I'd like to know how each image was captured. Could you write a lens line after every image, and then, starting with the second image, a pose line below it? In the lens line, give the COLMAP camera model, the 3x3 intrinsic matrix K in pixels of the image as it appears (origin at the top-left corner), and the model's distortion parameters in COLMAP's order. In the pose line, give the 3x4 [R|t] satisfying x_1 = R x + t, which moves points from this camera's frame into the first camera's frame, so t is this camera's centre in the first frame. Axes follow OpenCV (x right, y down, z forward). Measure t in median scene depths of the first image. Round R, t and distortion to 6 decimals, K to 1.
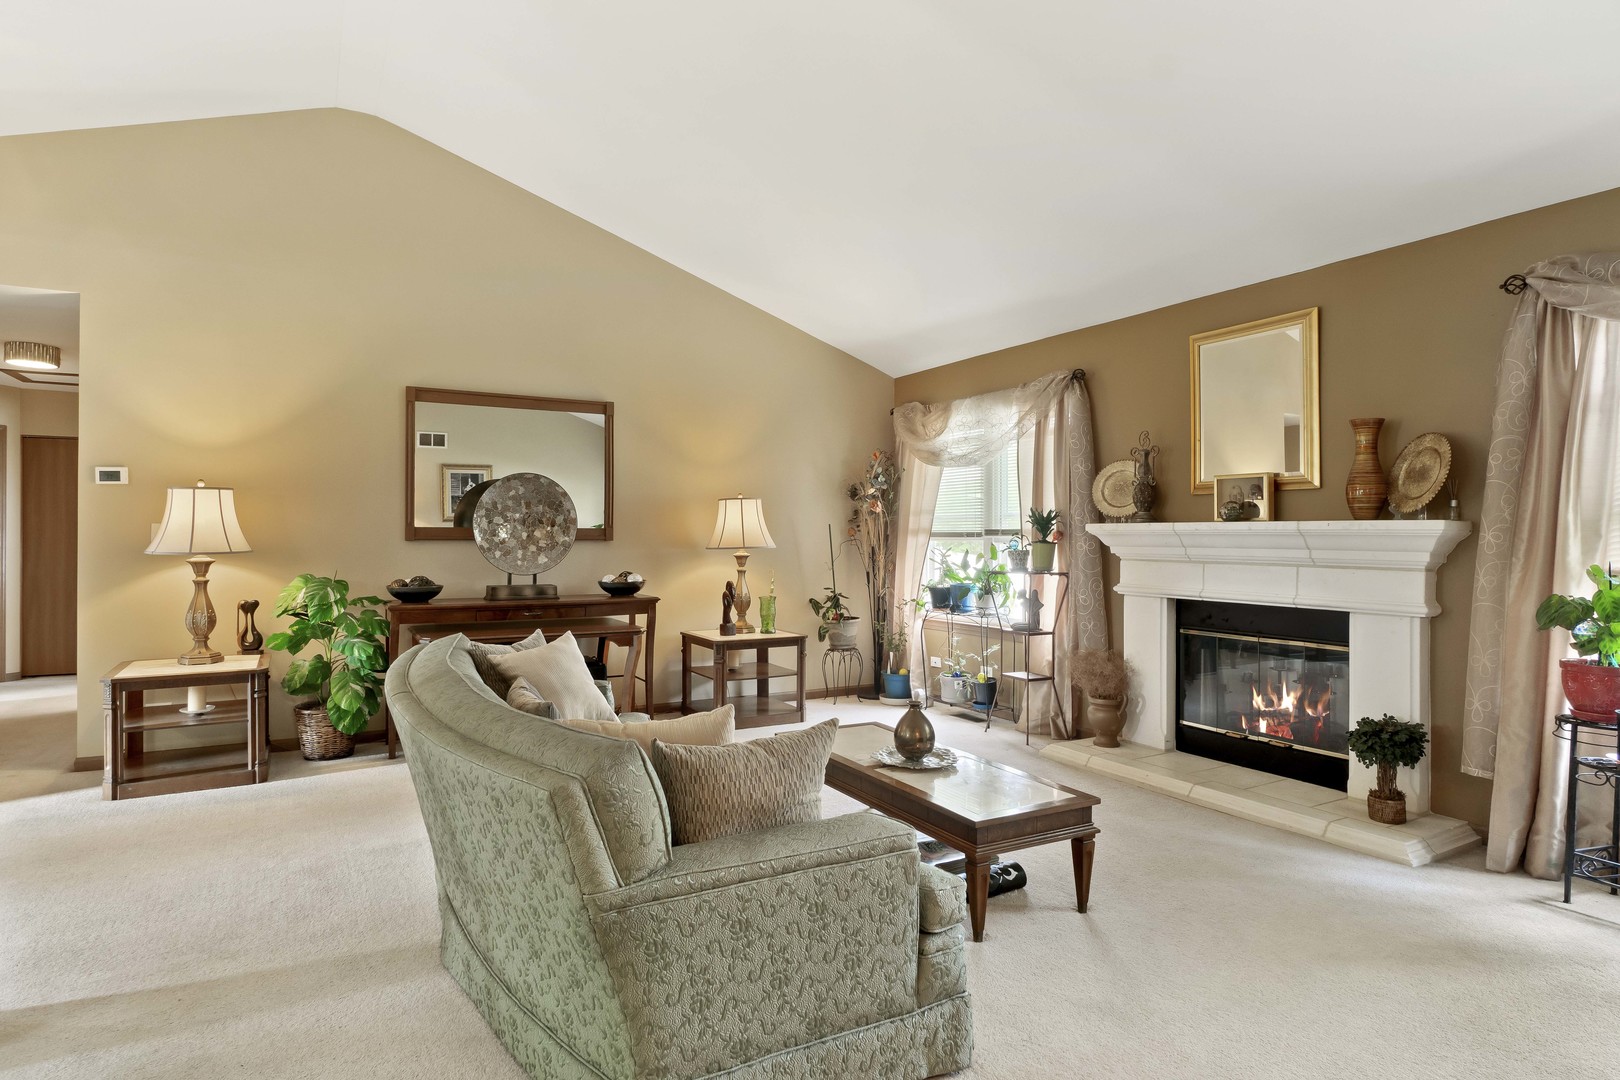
lens RADIAL K [[909.0, 0, 814.1], [0, 909.0, 532.4], [0, 0, 1]] dist [-0.002045, -0.000276]
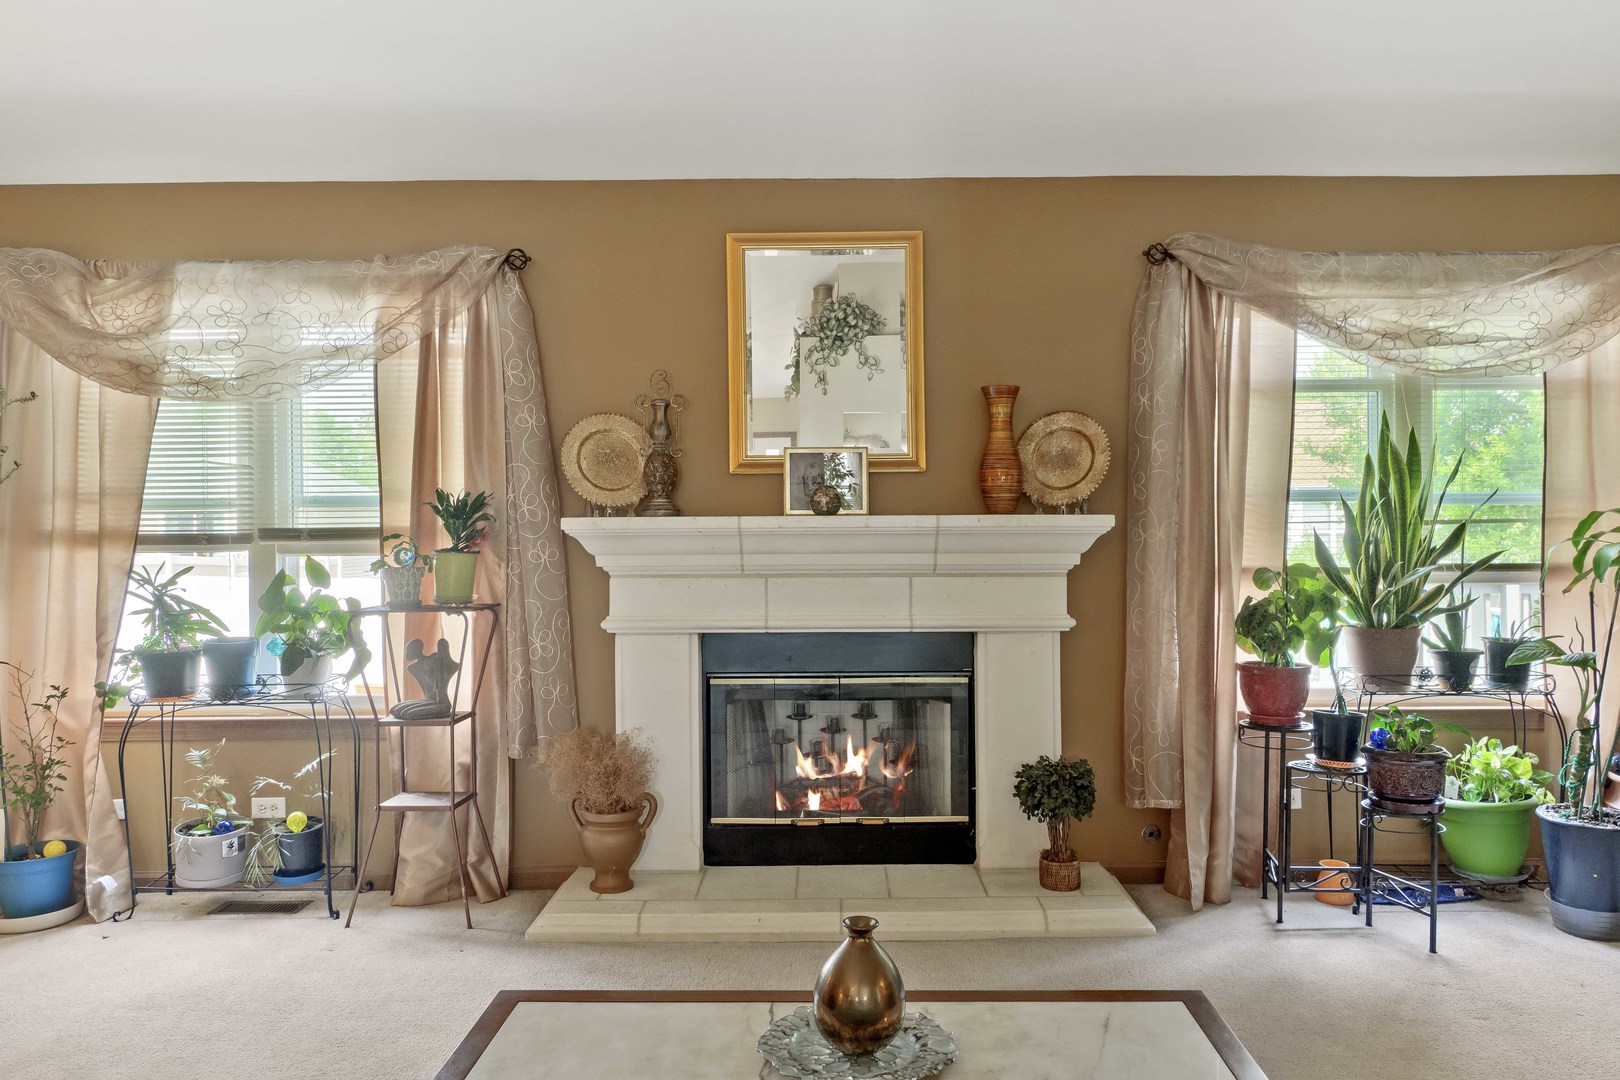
lens RADIAL K [[1114.8, 0, 810.0], [0, 1114.8, 540.0], [0, 0, 1]] dist [-0.005345, 0.000993]
pose [[0.490344, -0.006074, 0.871508, -0.260427], [0.006736, 0.999972, 0.003179, 0.003854], [-0.871503, 0.004312, 0.490372, 0.545439]]
